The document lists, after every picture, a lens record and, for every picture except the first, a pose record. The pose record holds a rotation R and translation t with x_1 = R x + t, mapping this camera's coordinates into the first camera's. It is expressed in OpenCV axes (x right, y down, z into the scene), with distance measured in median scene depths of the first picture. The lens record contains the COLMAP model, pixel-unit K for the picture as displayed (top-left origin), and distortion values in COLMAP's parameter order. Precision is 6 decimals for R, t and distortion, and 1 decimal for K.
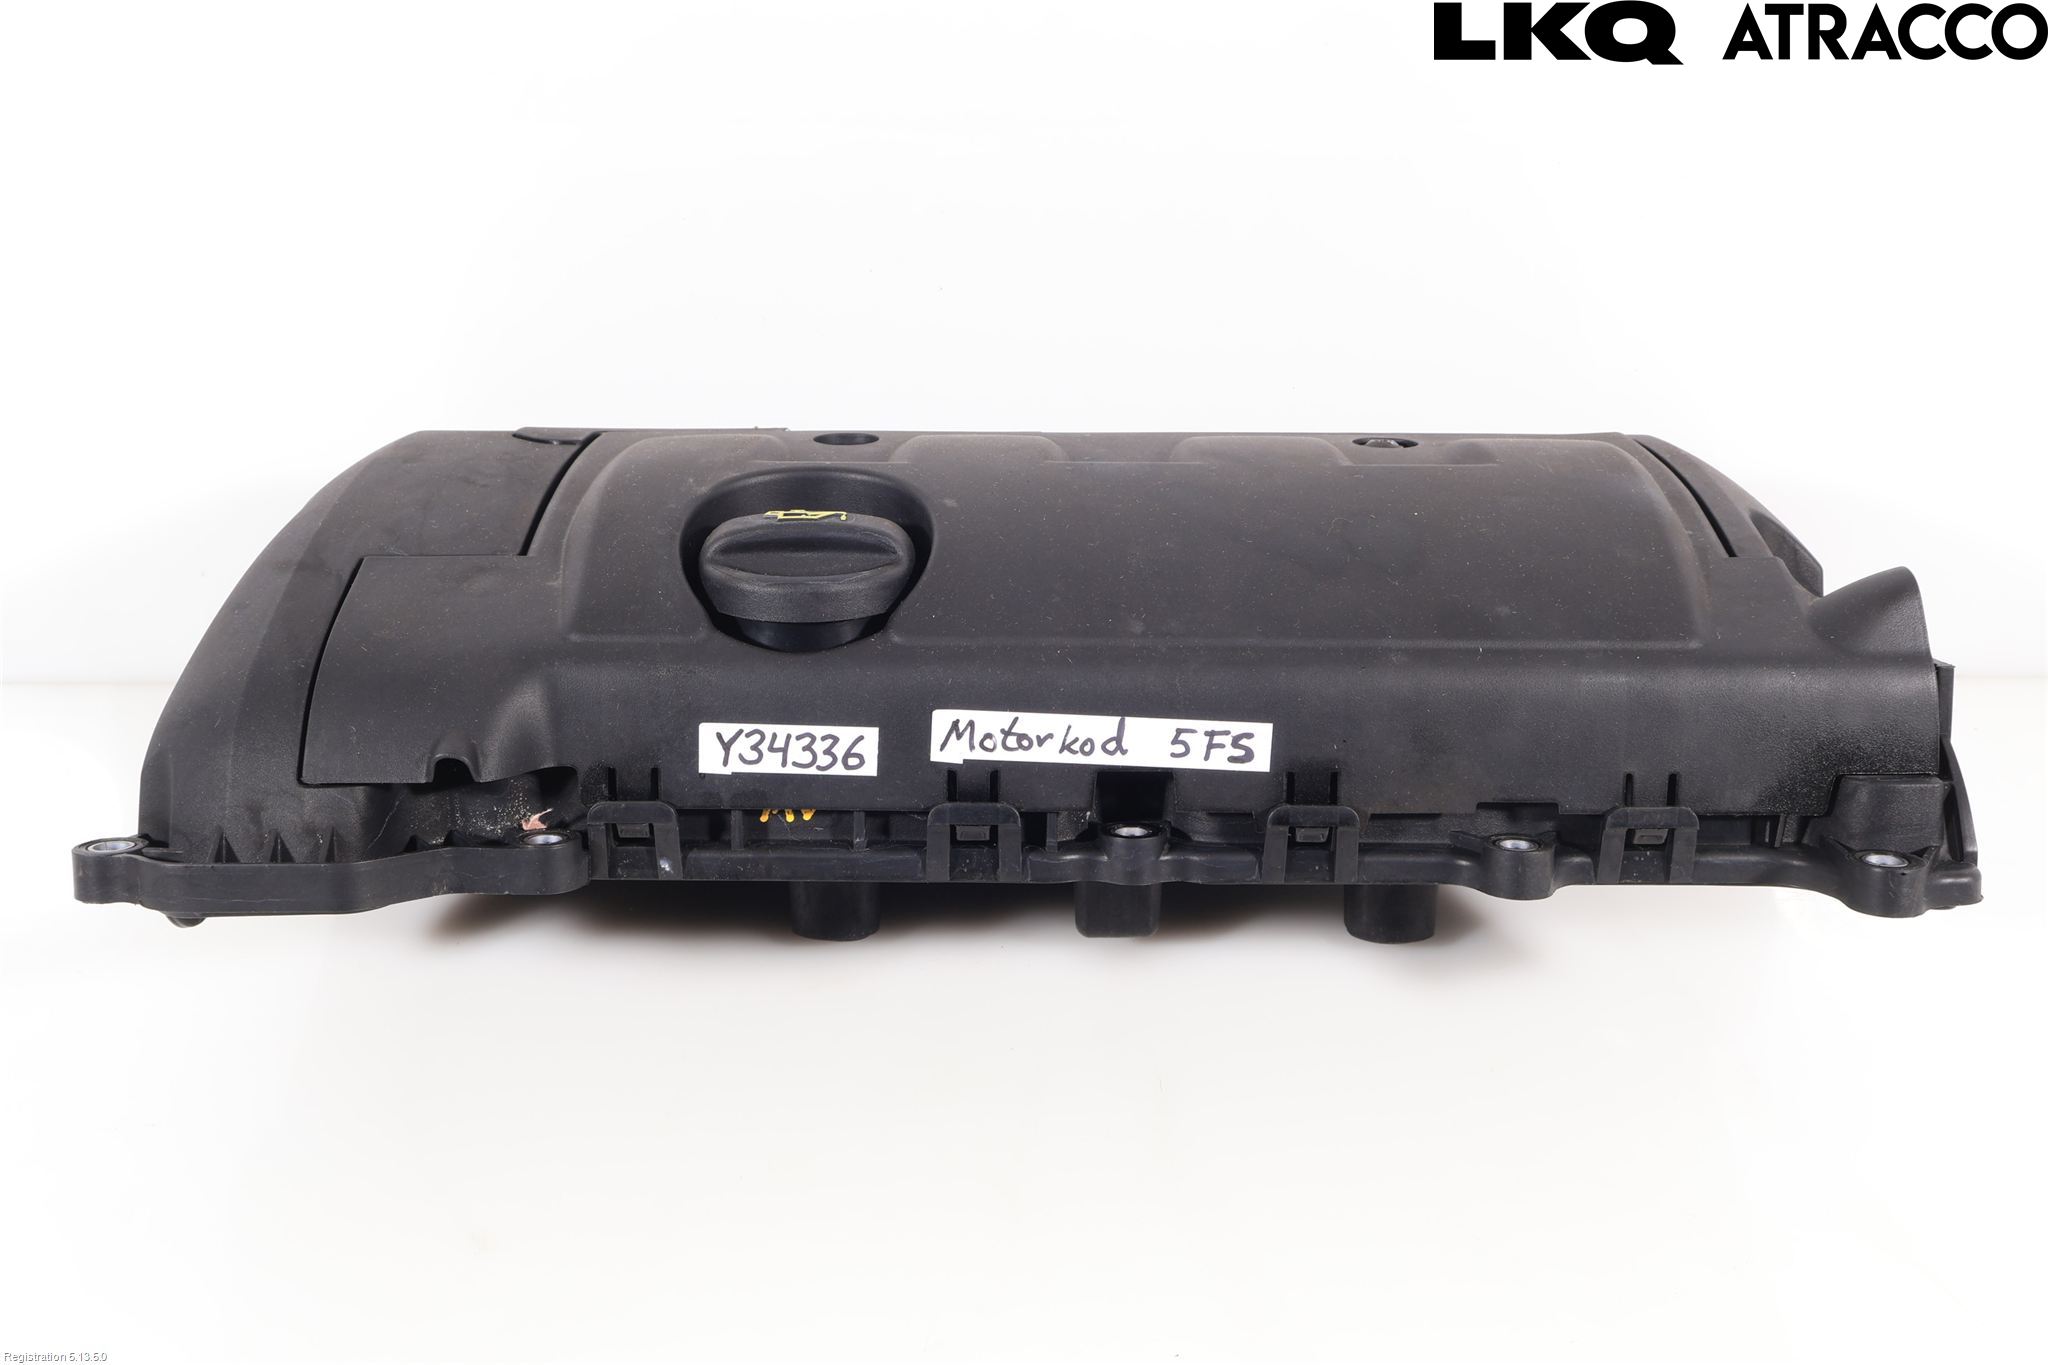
lens RADIAL K [[2084.3, 0, 1027.4], [0, 2084.3, 681.1], [0, 0, 1]] dist [-0.002090, 0.000000]
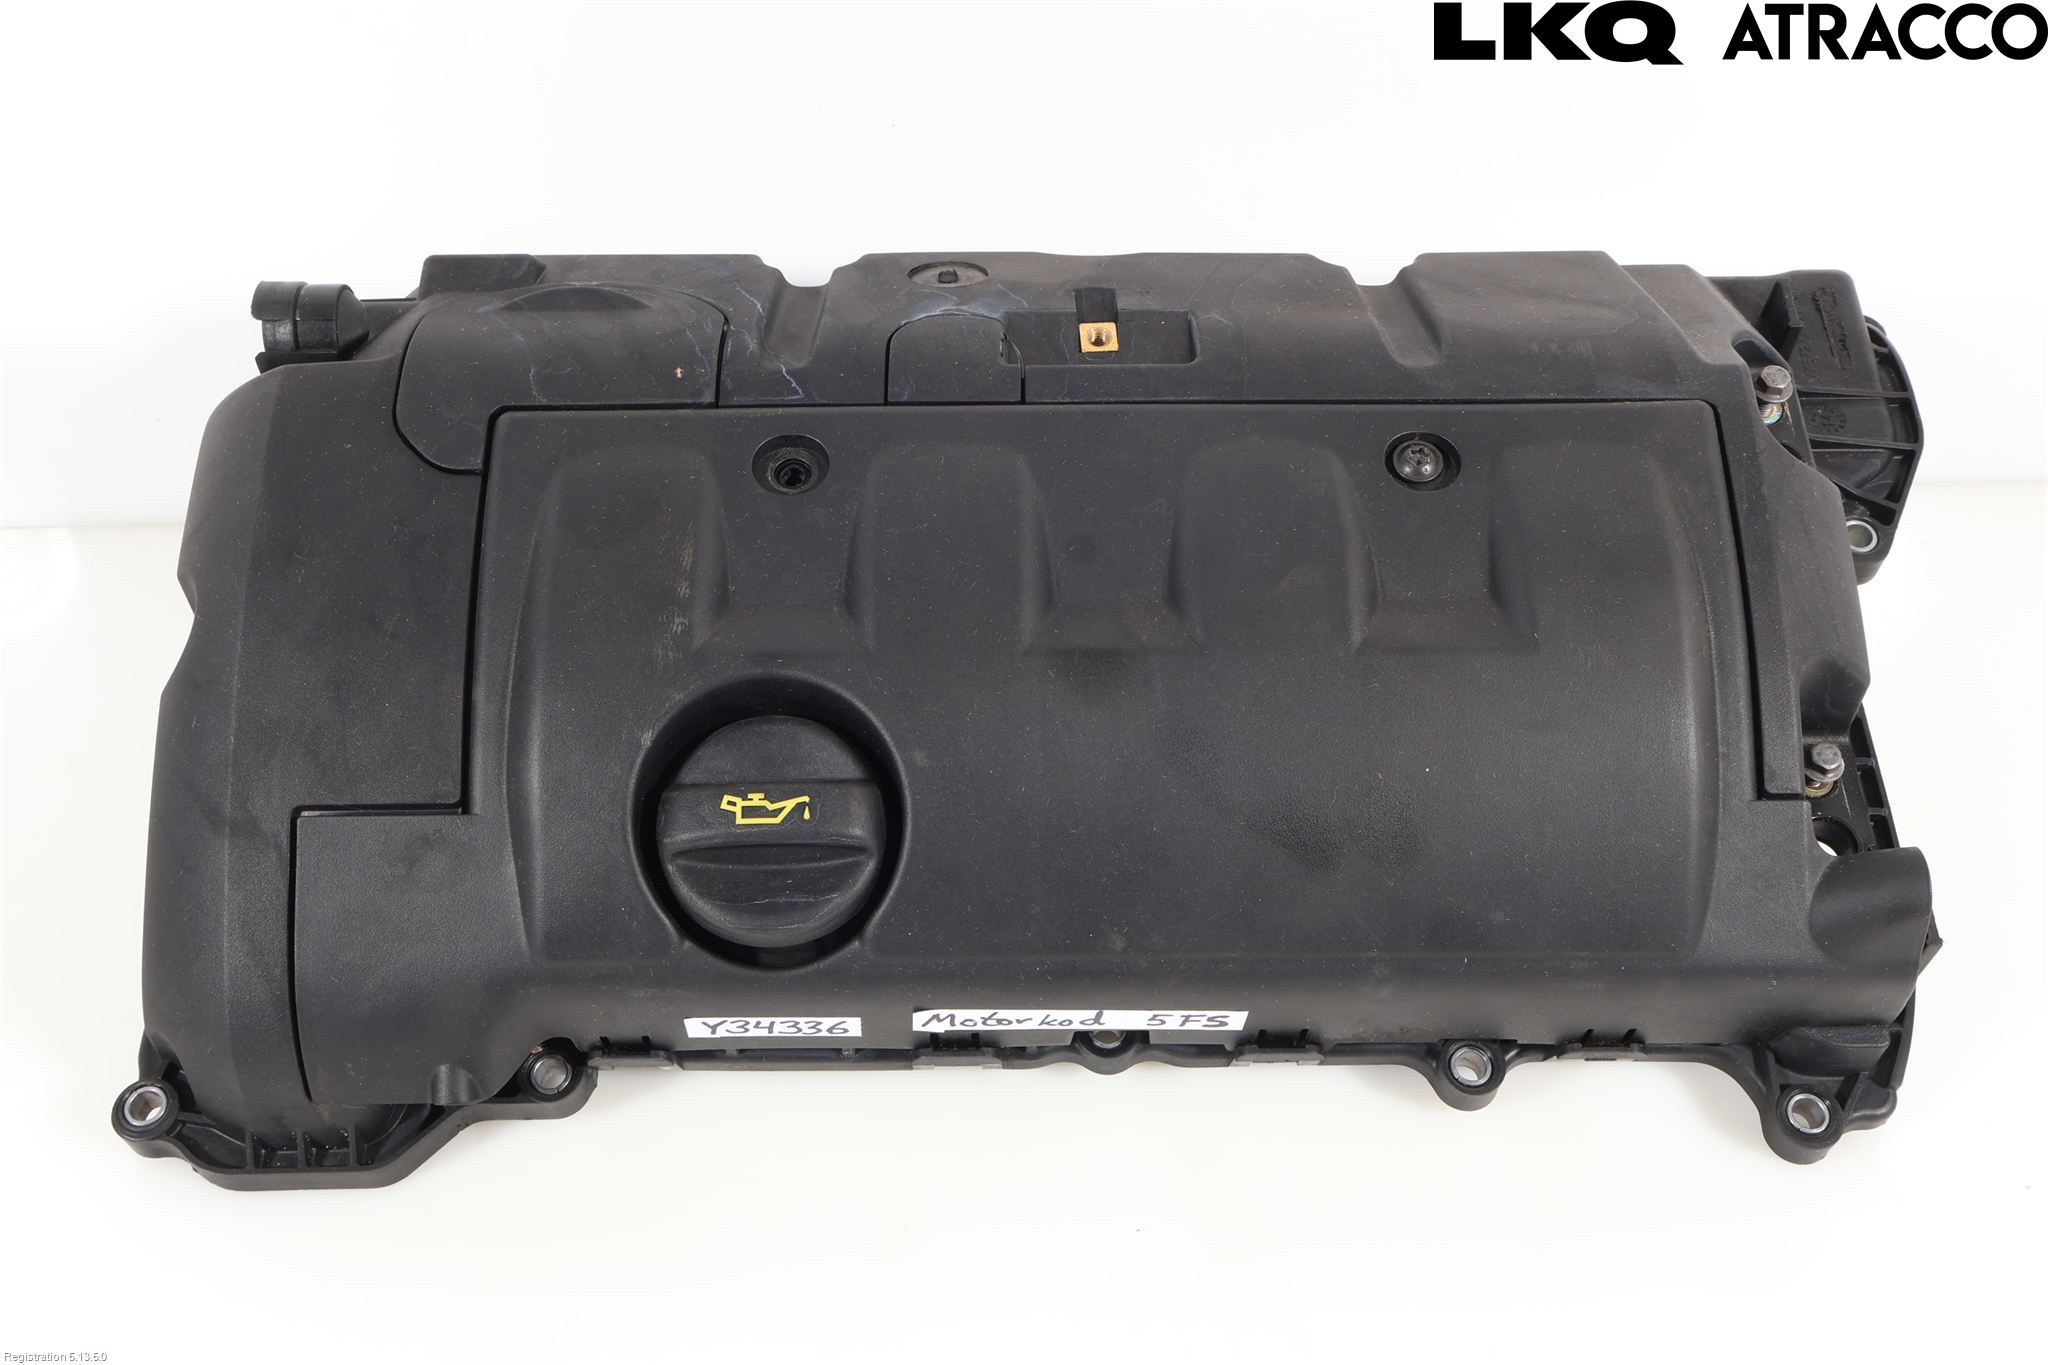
lens RADIAL K [[2084.3, 0, 1021.3], [0, 2084.3, 681.4], [0, 0, 1]] dist [-0.002090, 0.000000]
pose [[0.999981, -0.006076, 0.000787, 0.007170], [0.003450, 0.664464, 0.747313, -0.843436], [-0.005064, -0.747296, 0.664472, 0.445871]]
